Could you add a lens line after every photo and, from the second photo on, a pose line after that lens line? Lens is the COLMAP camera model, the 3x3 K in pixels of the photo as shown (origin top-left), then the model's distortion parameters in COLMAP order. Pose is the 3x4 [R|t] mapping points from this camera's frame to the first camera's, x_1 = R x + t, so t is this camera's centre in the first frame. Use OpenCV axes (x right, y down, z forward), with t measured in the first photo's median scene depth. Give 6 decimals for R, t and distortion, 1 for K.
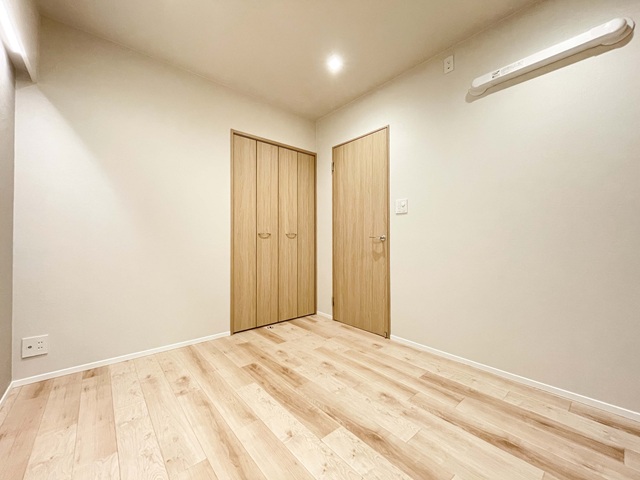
lens RADIAL K [[261.4, 0, 320.0], [0, 261.4, 240.0], [0, 0, 1]] dist [-0.000776, -0.000451]
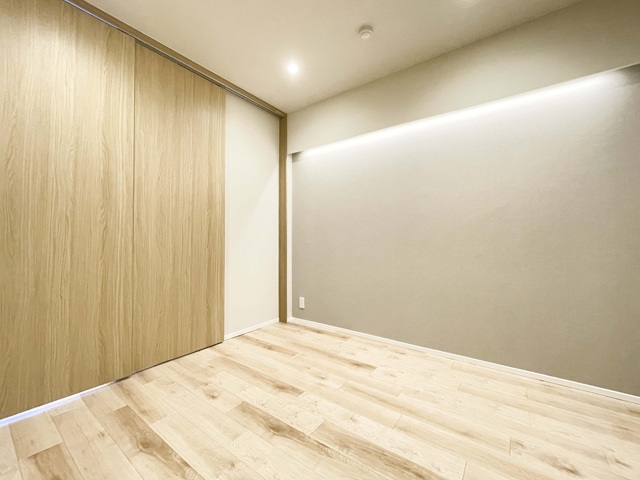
lens RADIAL K [[261.4, 0, 320.0], [0, 261.4, 240.0], [0, 0, 1]] dist [-0.000776, -0.000451]
pose [[-0.974868, 0.000390, -0.222784, 0.268469], [0.004887, 0.999795, -0.019634, -0.002480], [0.222730, -0.020230, -0.974670, 2.050895]]
